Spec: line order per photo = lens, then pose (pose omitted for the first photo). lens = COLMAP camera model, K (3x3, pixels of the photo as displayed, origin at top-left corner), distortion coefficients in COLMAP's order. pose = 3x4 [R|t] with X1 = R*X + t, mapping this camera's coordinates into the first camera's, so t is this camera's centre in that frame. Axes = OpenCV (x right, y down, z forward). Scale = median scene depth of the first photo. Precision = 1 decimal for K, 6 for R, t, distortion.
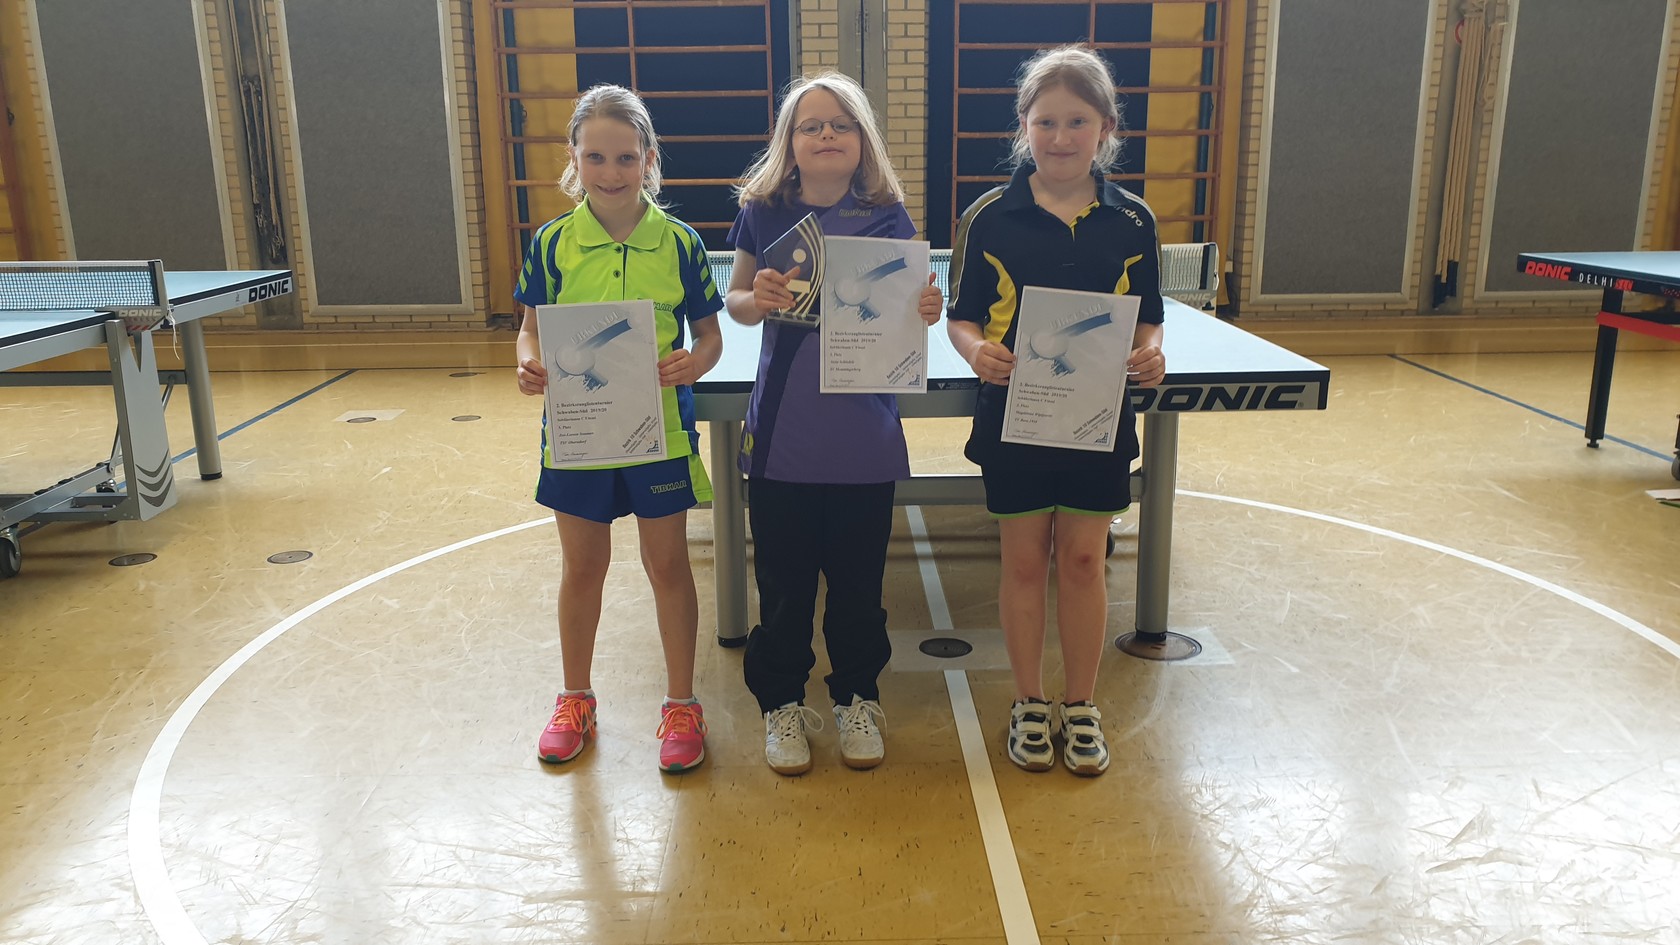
lens RADIAL K [[1266.3, 0, 840.0], [0, 1266.3, 472.5], [0, 0, 1]] dist [-0.011368, 0.038883]
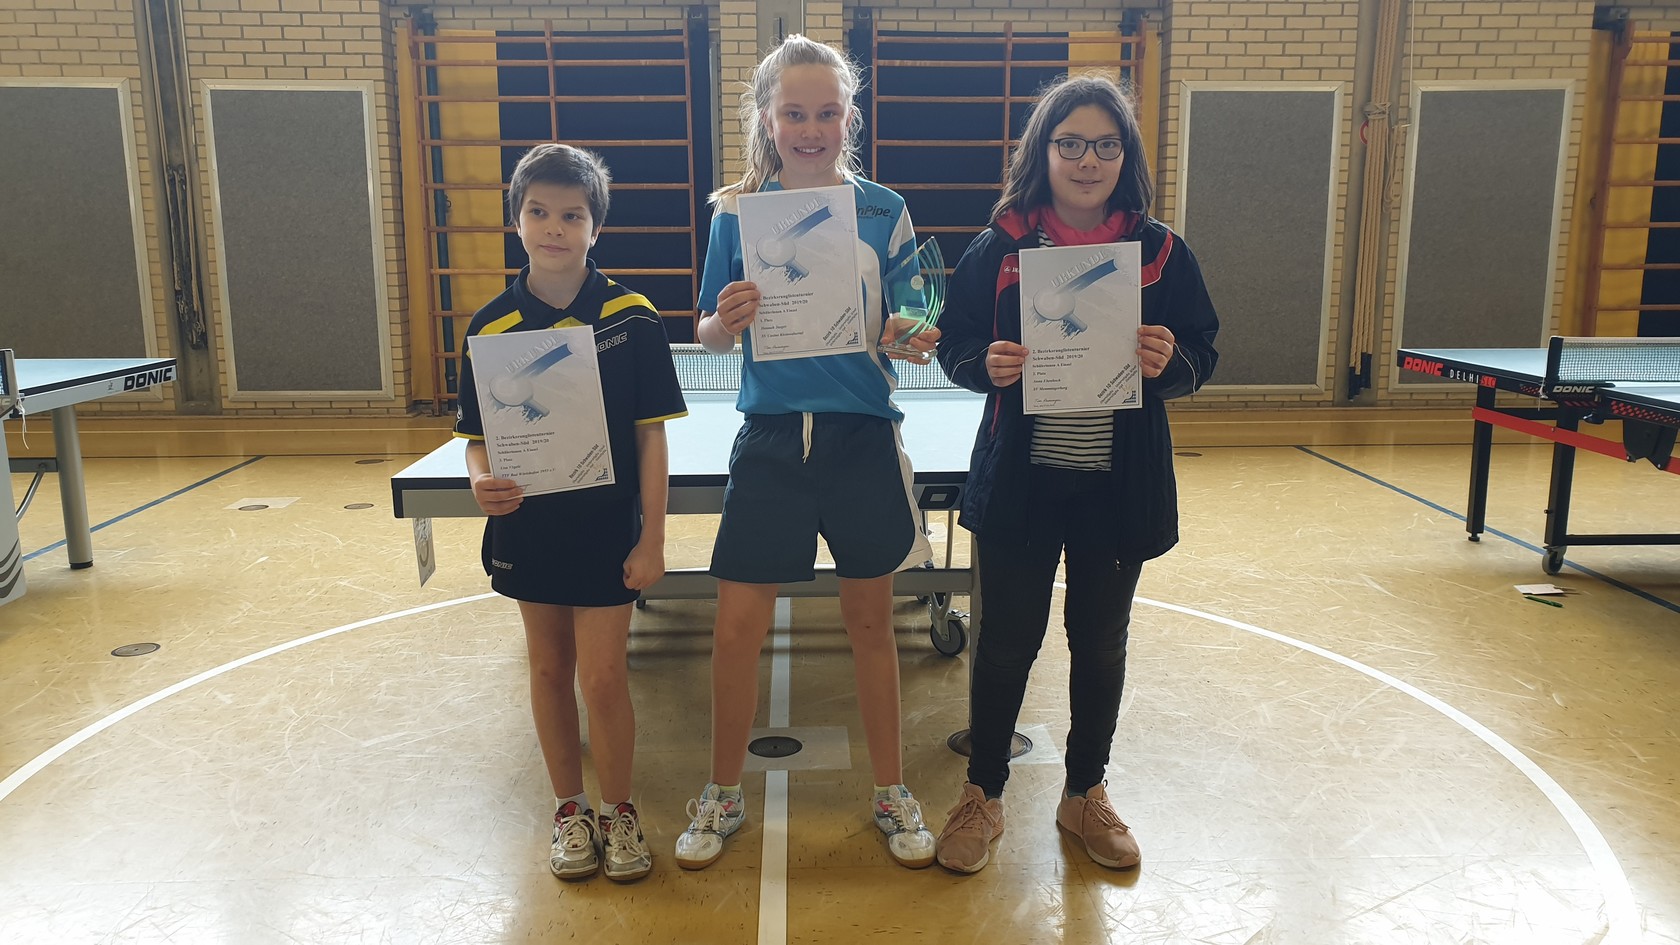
lens RADIAL K [[1266.3, 0, 840.0], [0, 1266.3, 472.5], [0, 0, 1]] dist [-0.011368, 0.038883]
pose [[0.999903, 0.004194, 0.013262, 0.094004], [-0.003314, 0.997834, -0.065704, -0.007505], [-0.013509, 0.065654, 0.997751, 0.002762]]
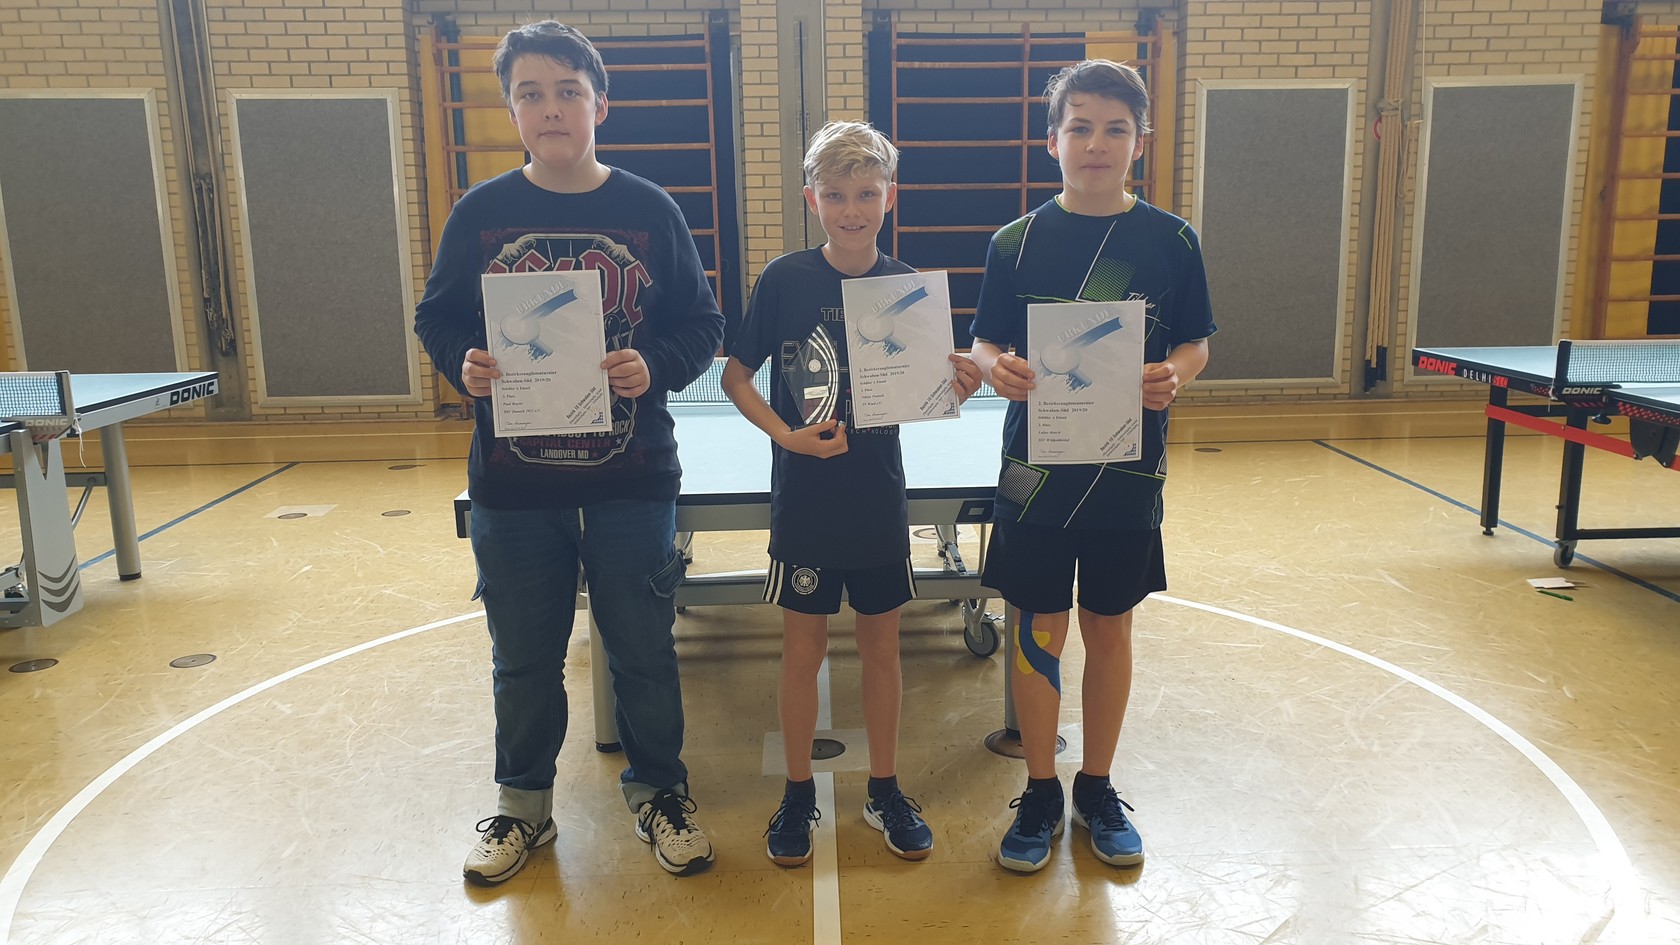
lens RADIAL K [[1274.2, 0, 862.7], [0, 1274.2, 470.3], [0, 0, 1]] dist [-0.017289, 0.046253]
pose [[0.999773, -0.008298, 0.019631, 0.078516], [0.009412, 0.998311, -0.057323, -0.021186], [-0.019123, 0.057494, 0.998163, -0.032905]]
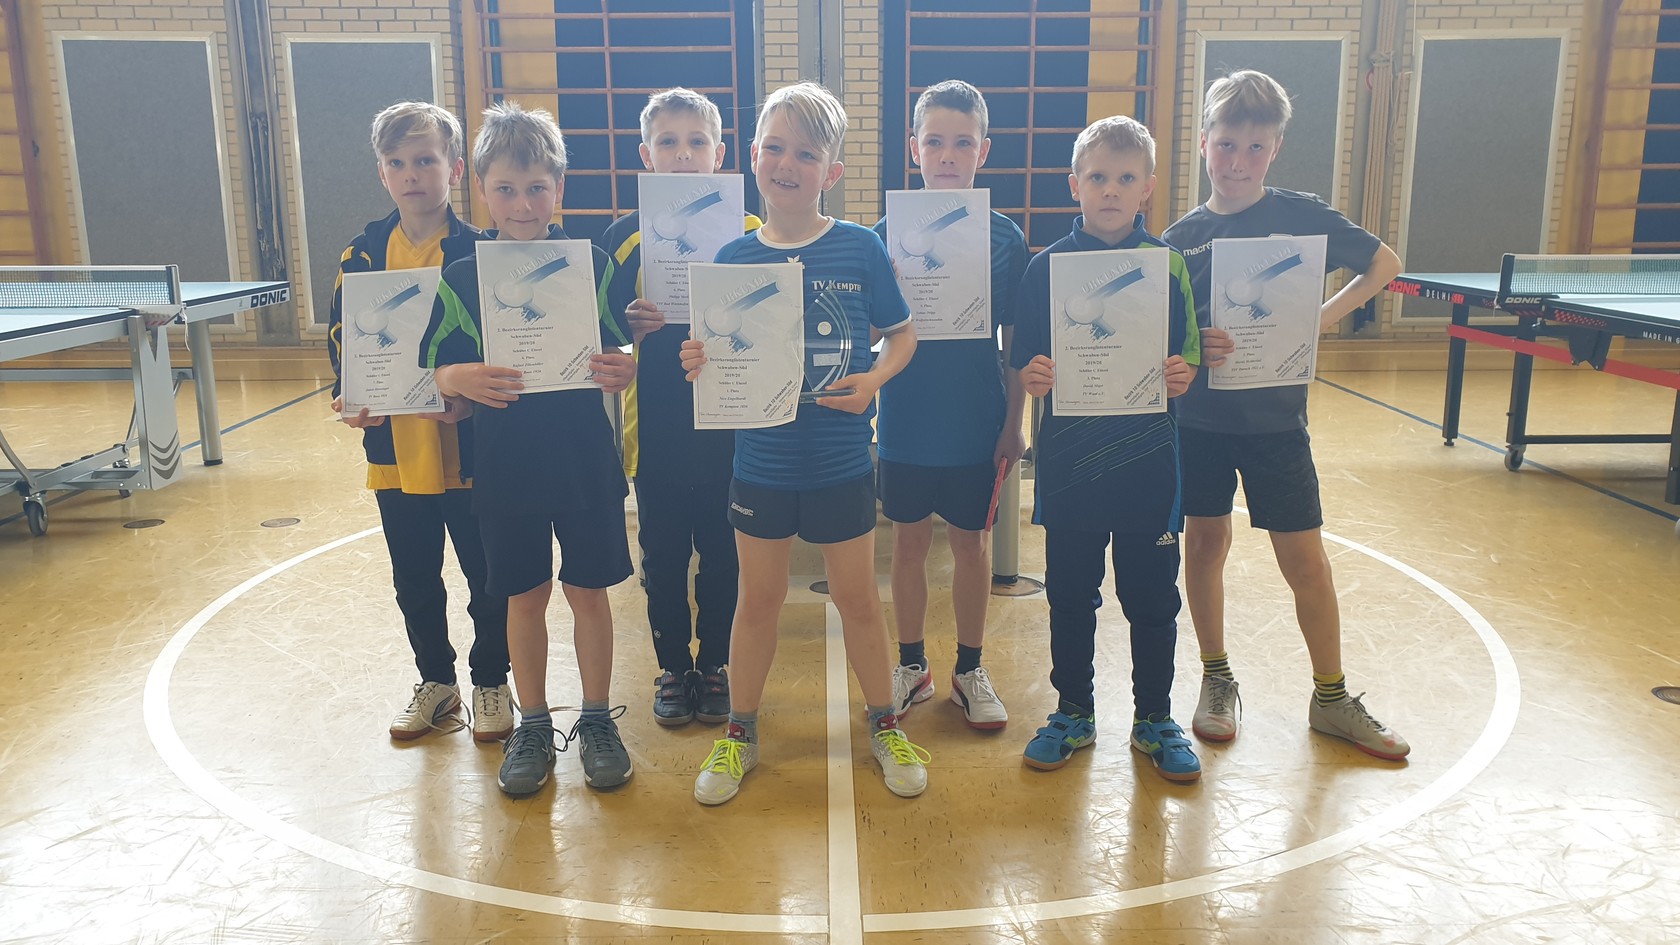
lens RADIAL K [[1292.3, 0, 845.1], [0, 1292.3, 456.2], [0, 0, 1]] dist [-0.022746, 0.052941]
pose [[0.999982, 0.005764, -0.001817, 0.076558], [-0.005845, 0.998819, -0.048238, 0.057367], [0.001536, 0.048248, 0.998834, -0.164340]]
